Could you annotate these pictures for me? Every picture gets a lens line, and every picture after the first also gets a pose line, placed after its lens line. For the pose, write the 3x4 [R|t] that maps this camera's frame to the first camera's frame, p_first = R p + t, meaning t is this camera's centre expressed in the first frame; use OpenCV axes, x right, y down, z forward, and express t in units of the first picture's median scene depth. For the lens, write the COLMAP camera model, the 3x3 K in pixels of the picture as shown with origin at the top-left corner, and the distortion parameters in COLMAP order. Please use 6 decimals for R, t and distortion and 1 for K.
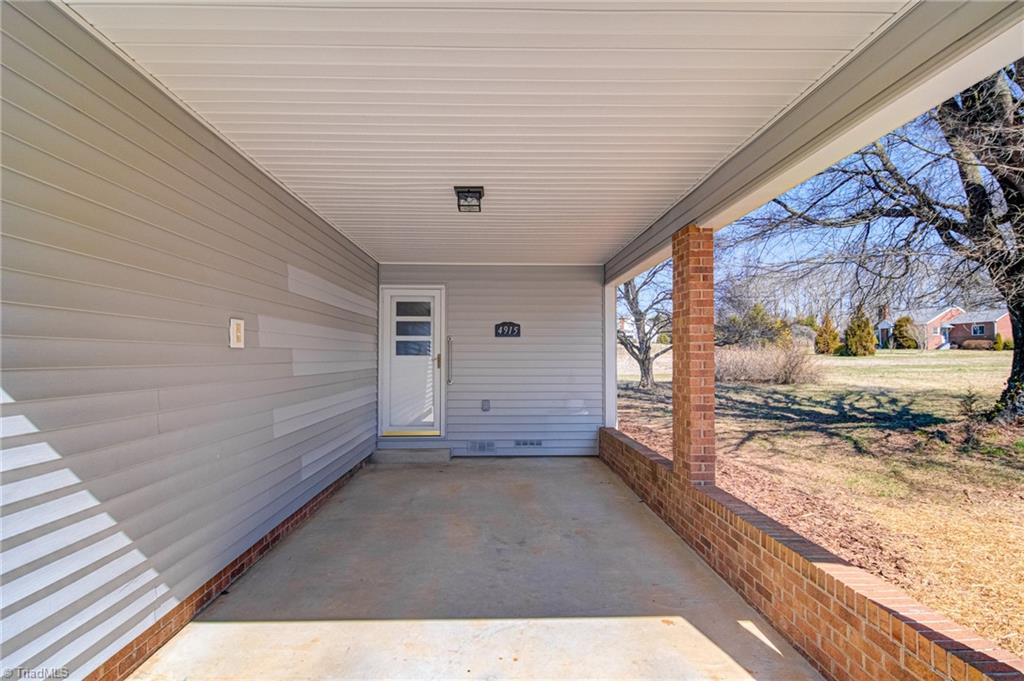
lens RADIAL K [[524.5, 0, 512.0], [0, 524.5, 340.5], [0, 0, 1]] dist [0.002704, -0.000355]
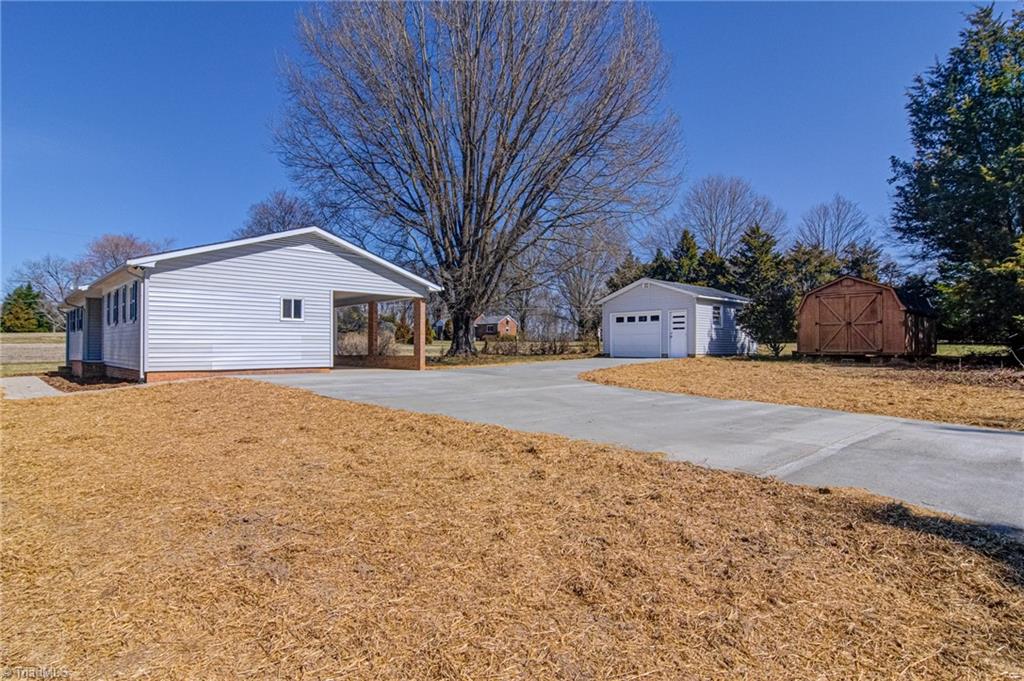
lens RADIAL K [[524.5, 0, 512.0], [0, 524.5, 340.5], [0, 0, 1]] dist [0.002704, -0.000355]
pose [[0.736471, 0.010868, 0.676381, -1.067359], [-0.020361, 0.999774, 0.006106, 0.042453], [-0.676162, -0.018269, 0.736526, -1.838508]]
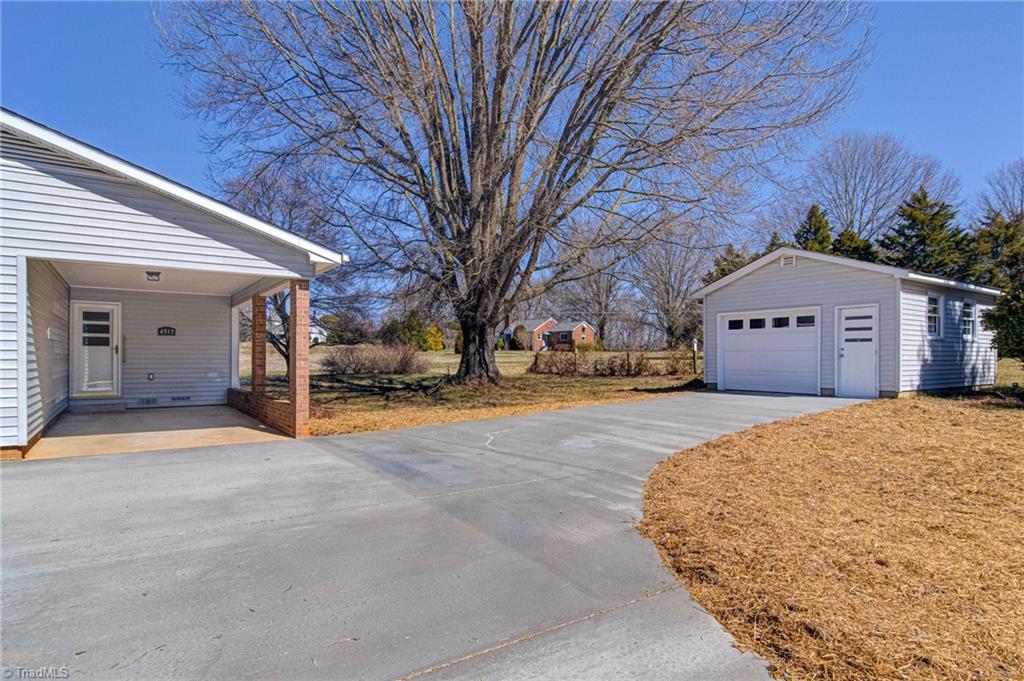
lens RADIAL K [[543.4, 0, 509.8], [0, 543.4, 348.1], [0, 0, 1]] dist [0.003852, -0.006680]
pose [[0.833180, 0.010020, 0.552912, -0.054108], [-0.017668, 0.999808, 0.008505, -0.001049], [-0.552720, -0.016855, 0.833196, -1.014599]]
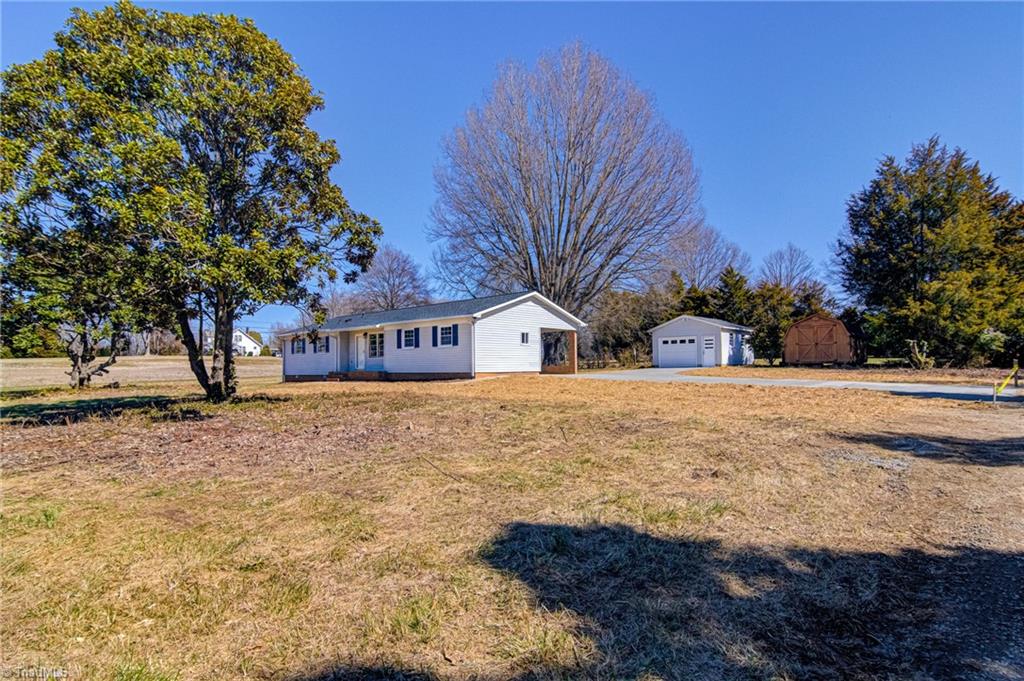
lens RADIAL K [[506.5, 0, 513.5], [0, 506.5, 353.4], [0, 0, 1]] dist [0.000381, -0.000393]
pose [[0.683015, 0.015365, 0.730242, -2.825414], [-0.010172, 0.999882, -0.011525, 0.092337], [-0.730333, 0.000444, 0.683091, -2.067306]]
